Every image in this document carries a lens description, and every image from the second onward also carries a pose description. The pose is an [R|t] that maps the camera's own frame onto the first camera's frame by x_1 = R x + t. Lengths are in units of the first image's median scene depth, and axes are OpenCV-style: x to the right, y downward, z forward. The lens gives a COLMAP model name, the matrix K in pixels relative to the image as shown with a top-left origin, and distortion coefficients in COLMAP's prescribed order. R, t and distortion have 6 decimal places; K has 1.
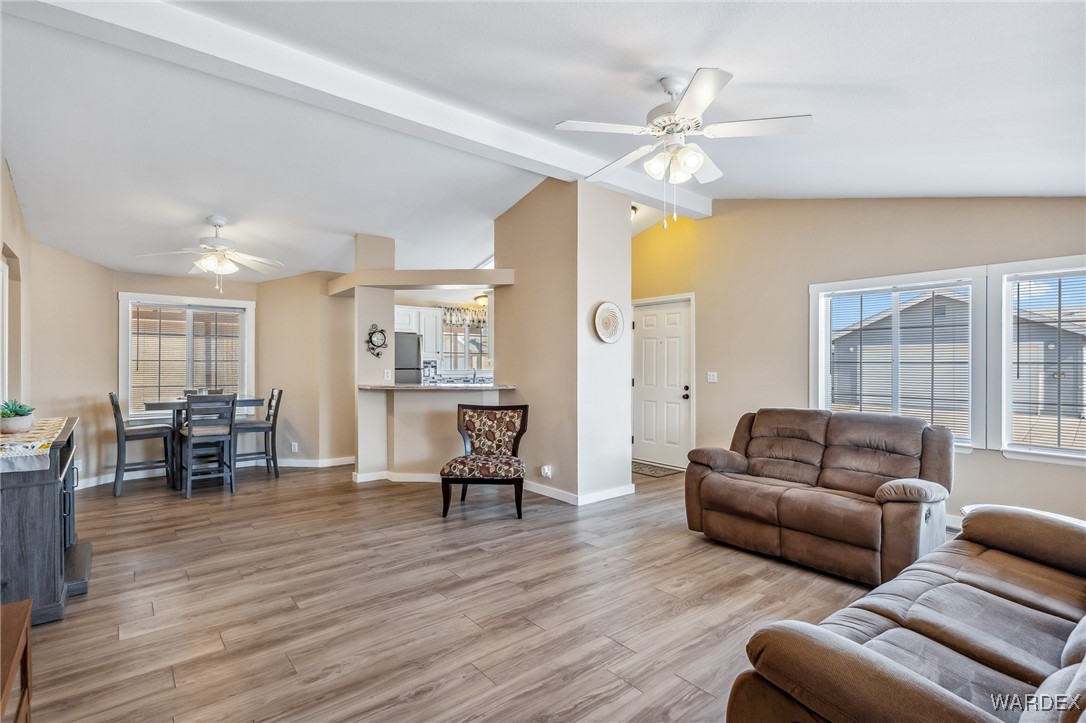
lens RADIAL K [[513.2, 0, 541.8], [0, 513.2, 364.8], [0, 0, 1]] dist [-0.002110, -0.000522]
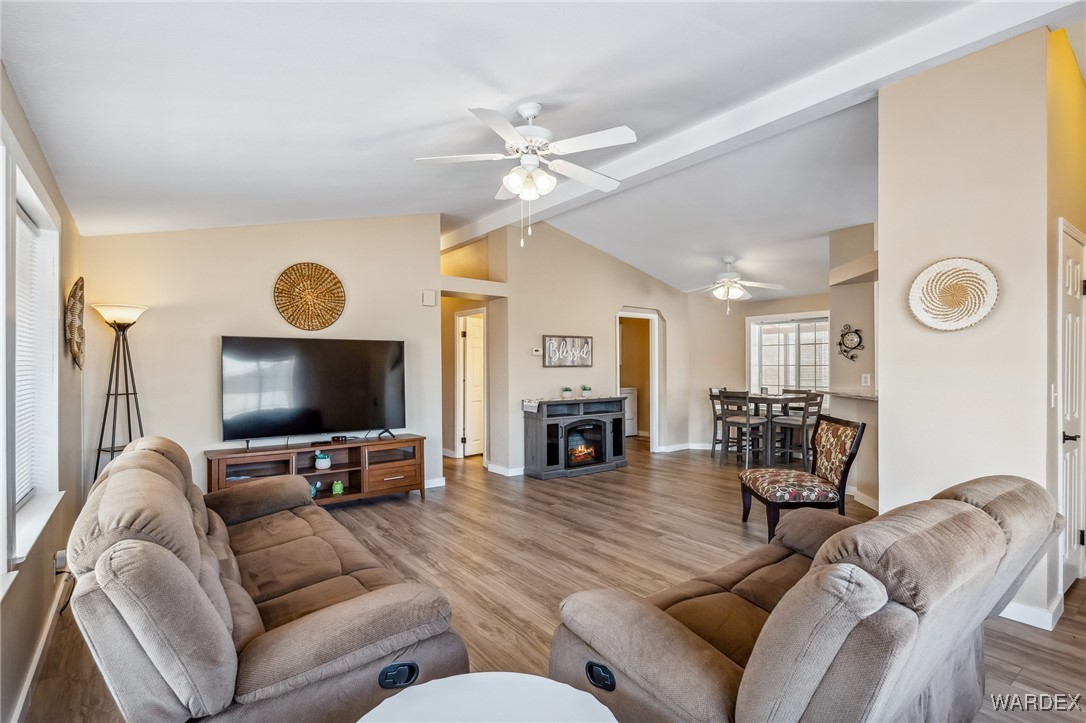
lens RADIAL K [[523.4, 0, 542.7], [0, 523.4, 370.0], [0, 0, 1]] dist [-0.002611, -0.000249]
pose [[-0.028675, 0.002393, -0.999586, 0.734896], [-0.002717, 0.999993, 0.002472, 0.002156], [0.999585, 0.002786, -0.028668, 0.566397]]
